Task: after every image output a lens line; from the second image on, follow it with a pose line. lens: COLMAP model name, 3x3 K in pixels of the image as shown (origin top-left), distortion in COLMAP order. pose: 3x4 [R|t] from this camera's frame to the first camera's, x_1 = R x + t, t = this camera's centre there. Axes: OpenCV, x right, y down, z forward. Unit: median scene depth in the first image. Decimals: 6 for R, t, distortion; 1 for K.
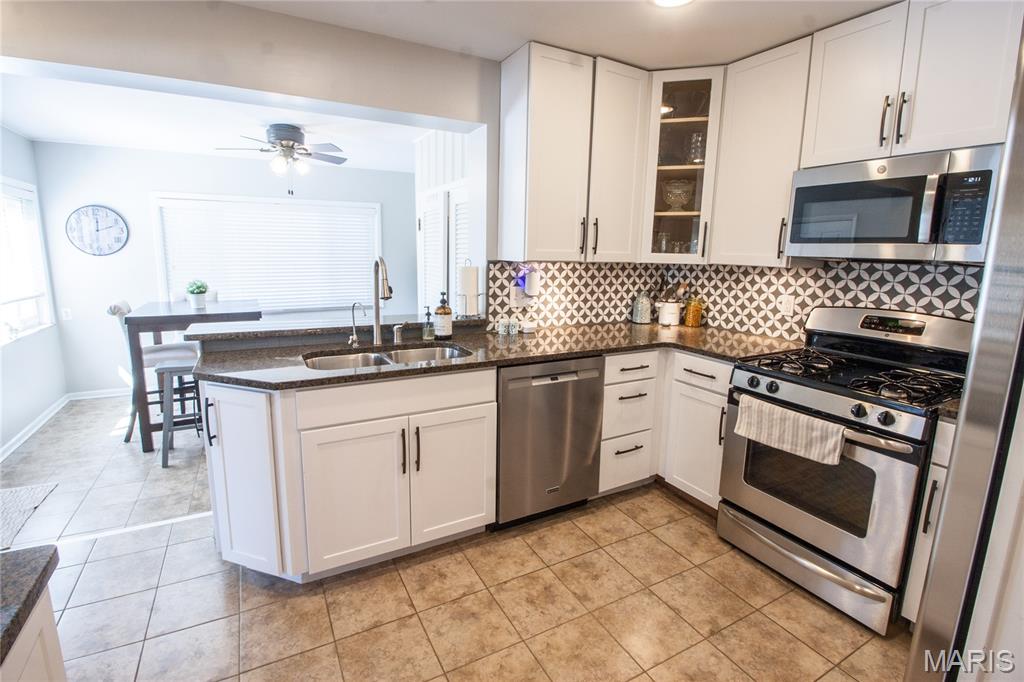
lens RADIAL K [[473.1, 0, 512.3], [0, 473.1, 333.6], [0, 0, 1]] dist [-0.002658, -0.012329]
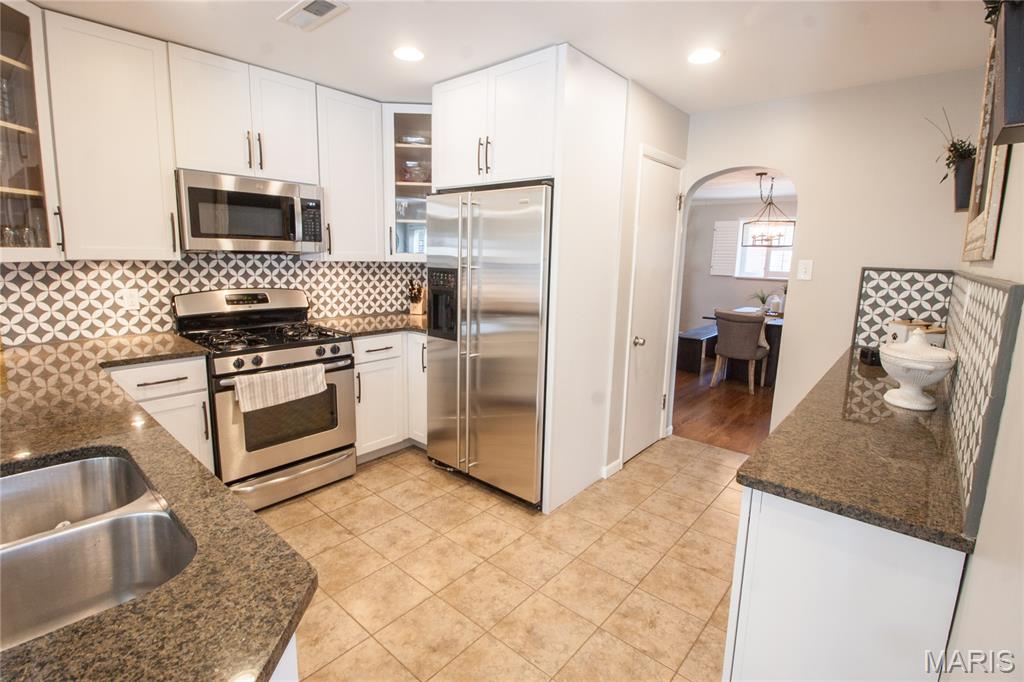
lens RADIAL K [[473.1, 0, 511.7], [0, 473.1, 334.9], [0, 0, 1]] dist [-0.002658, -0.012329]
pose [[-0.346710, -0.185376, 0.919471, -0.728756], [0.134144, 0.960399, 0.244210, -0.149239], [-0.928330, 0.208012, -0.308113, 0.725225]]
